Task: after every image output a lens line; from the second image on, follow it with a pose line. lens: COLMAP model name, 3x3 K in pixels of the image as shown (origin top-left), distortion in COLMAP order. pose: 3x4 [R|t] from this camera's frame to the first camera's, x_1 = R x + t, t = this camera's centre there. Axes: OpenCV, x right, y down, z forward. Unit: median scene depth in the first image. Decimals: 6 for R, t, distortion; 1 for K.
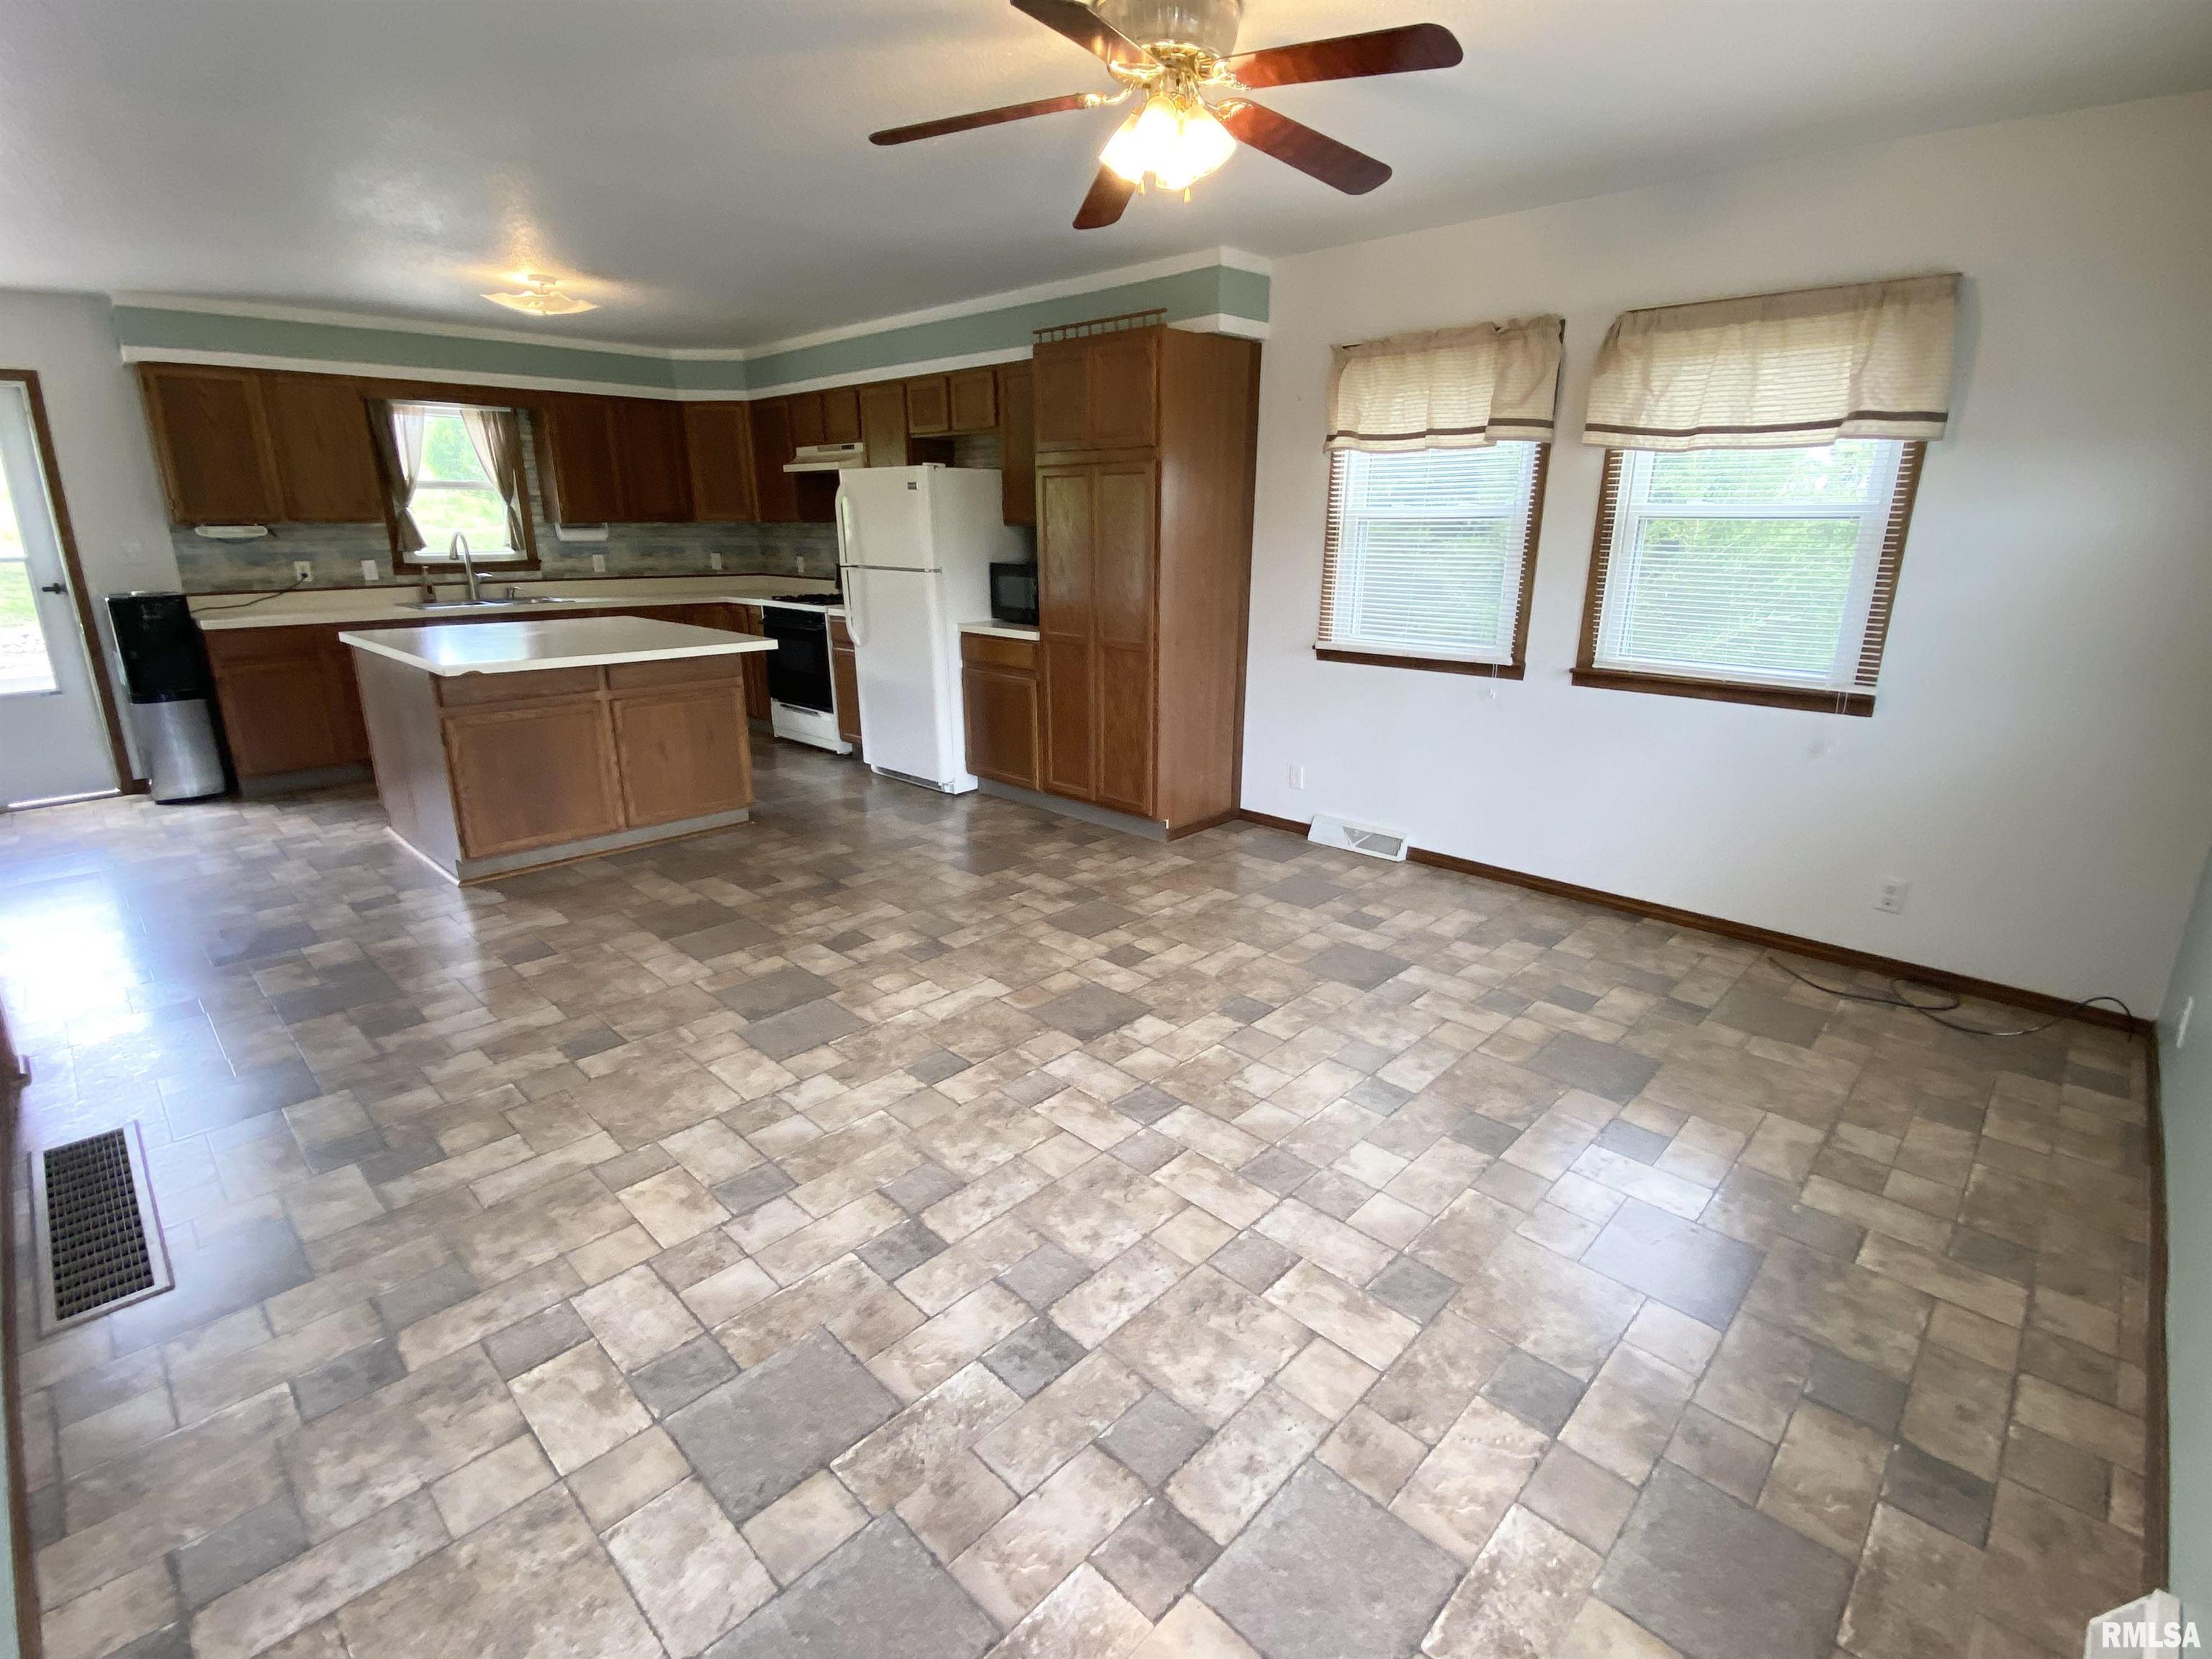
lens RADIAL K [[1041.8, 0, 1114.4], [0, 1041.8, 829.1], [0, 0, 1]] dist [0.013159, -0.002231]
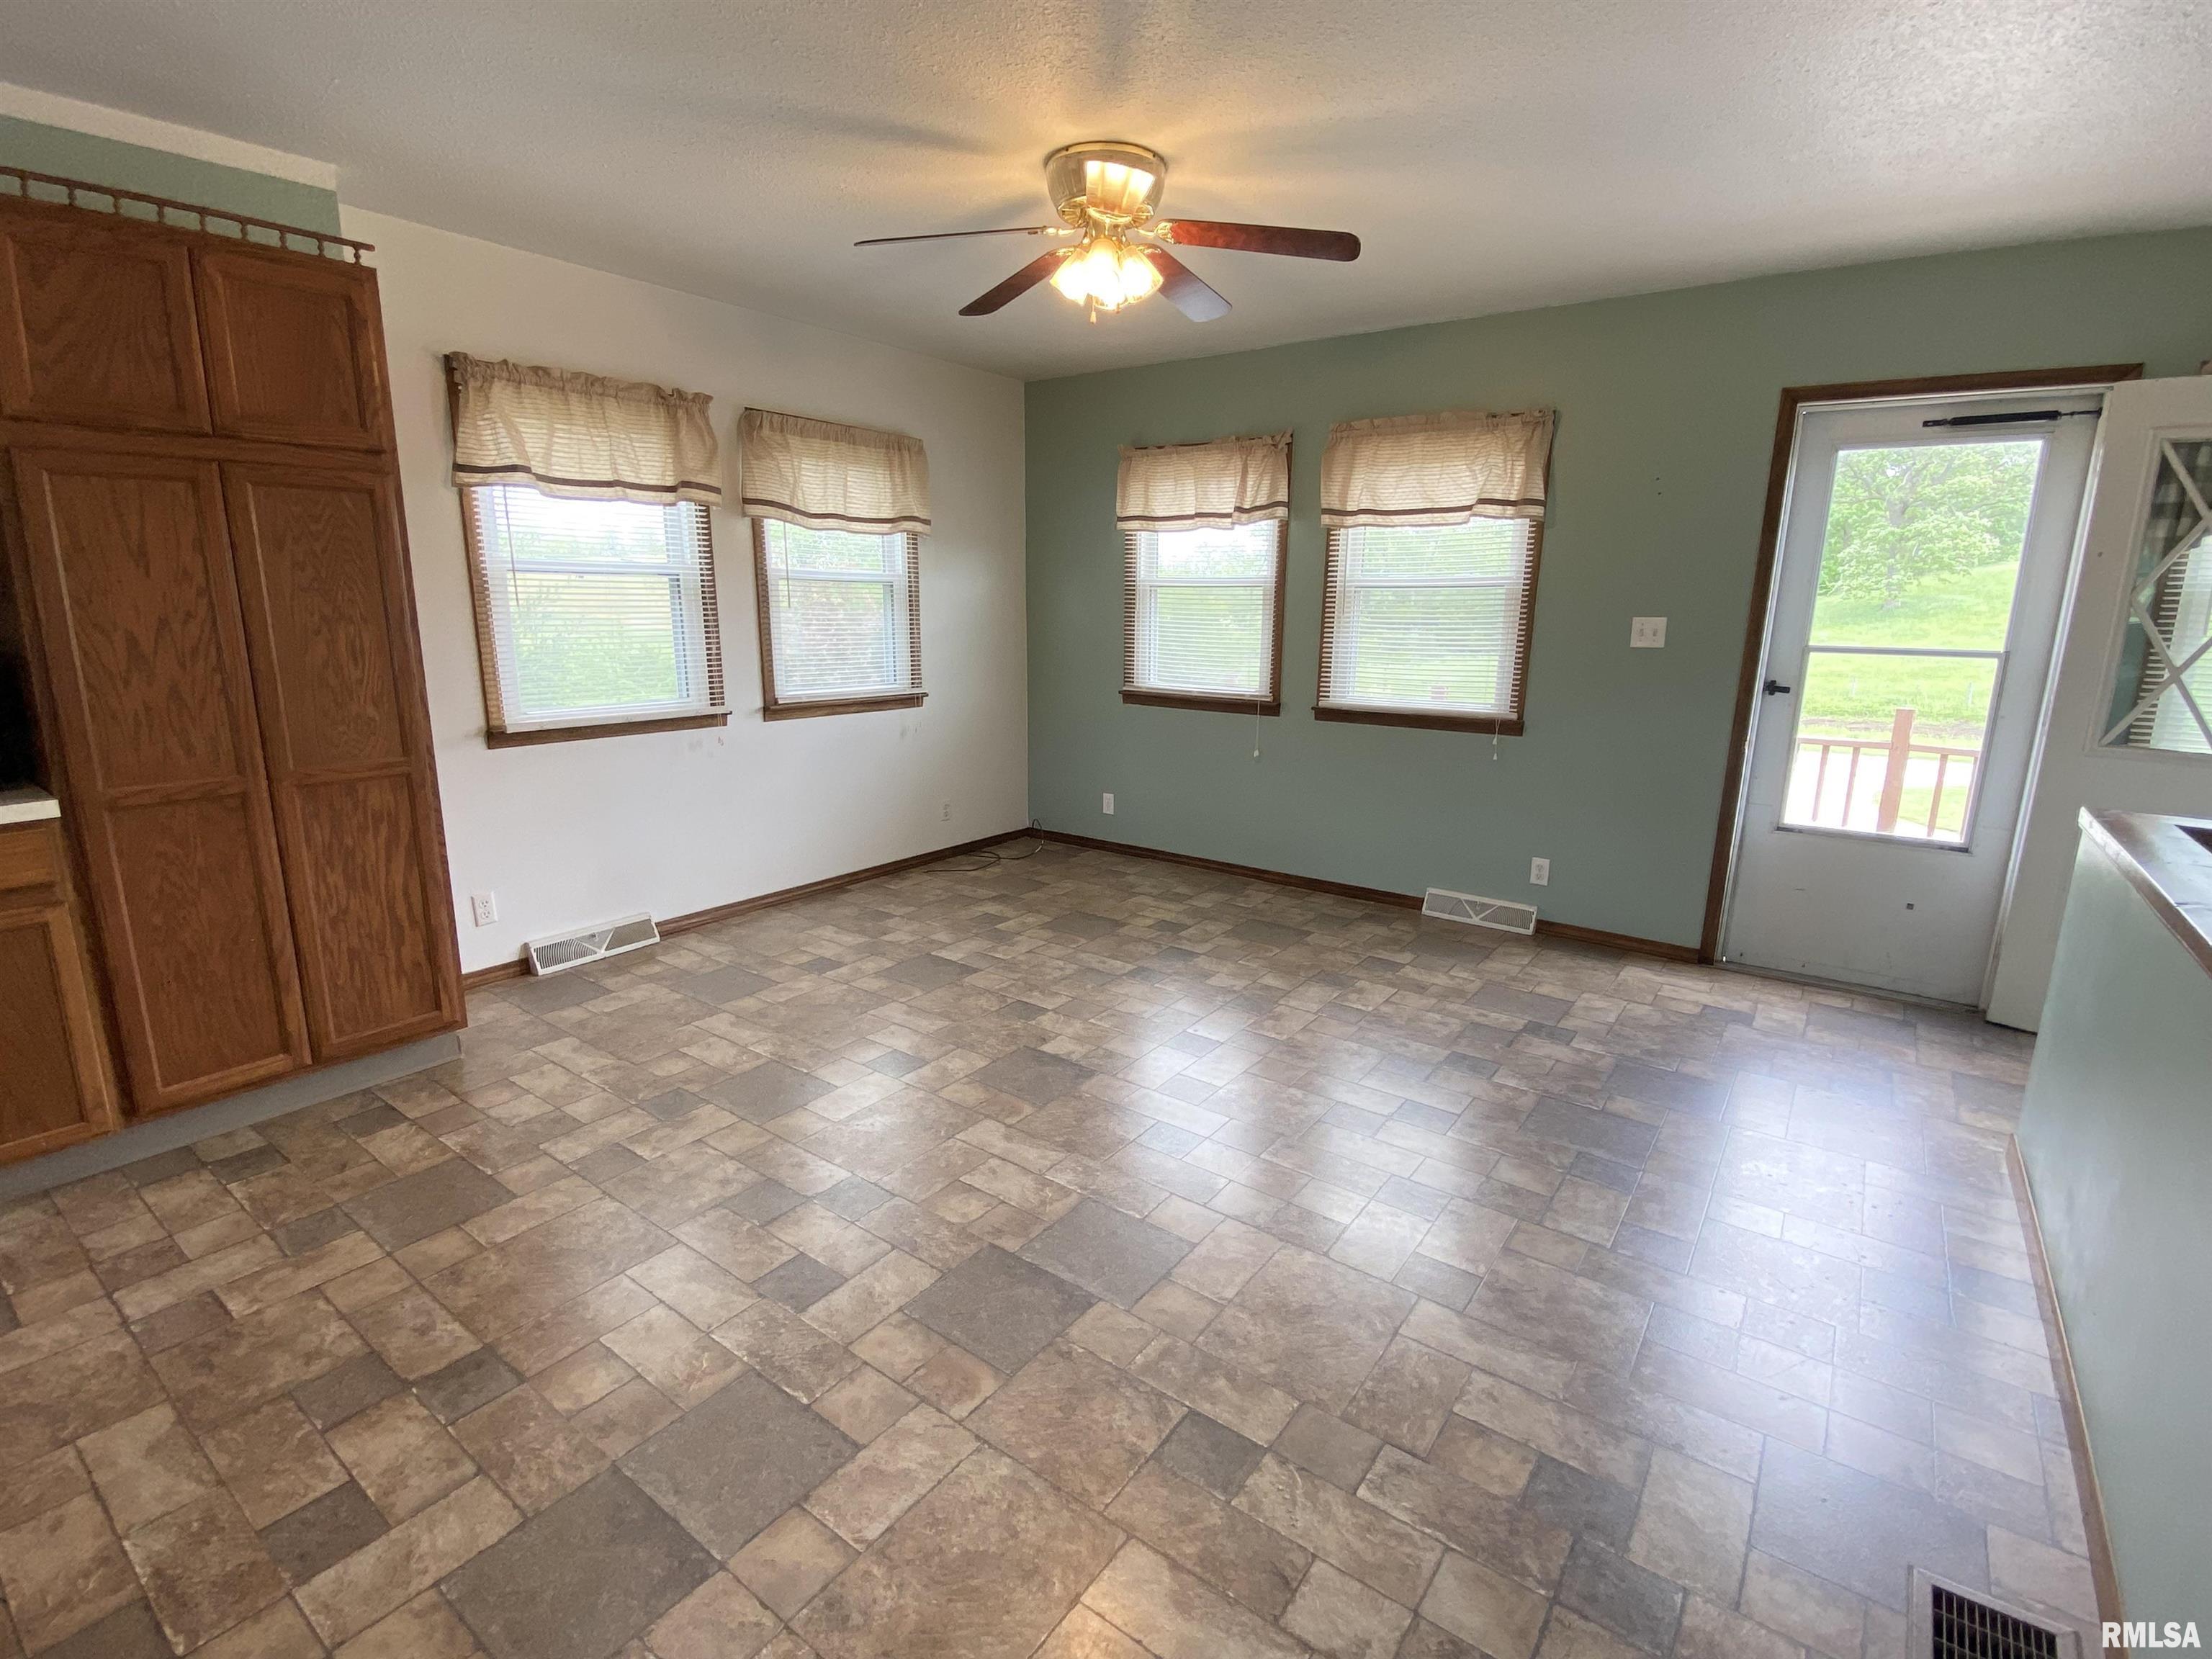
lens RADIAL K [[1041.8, 0, 1114.7], [0, 1041.8, 819.7], [0, 0, 1]] dist [0.013159, -0.002231]
pose [[-0.146771, -0.213716, 0.965807, -0.816190], [0.271994, 0.930024, 0.247133, -0.234898], [-0.951040, 0.298966, -0.078371, 0.825337]]
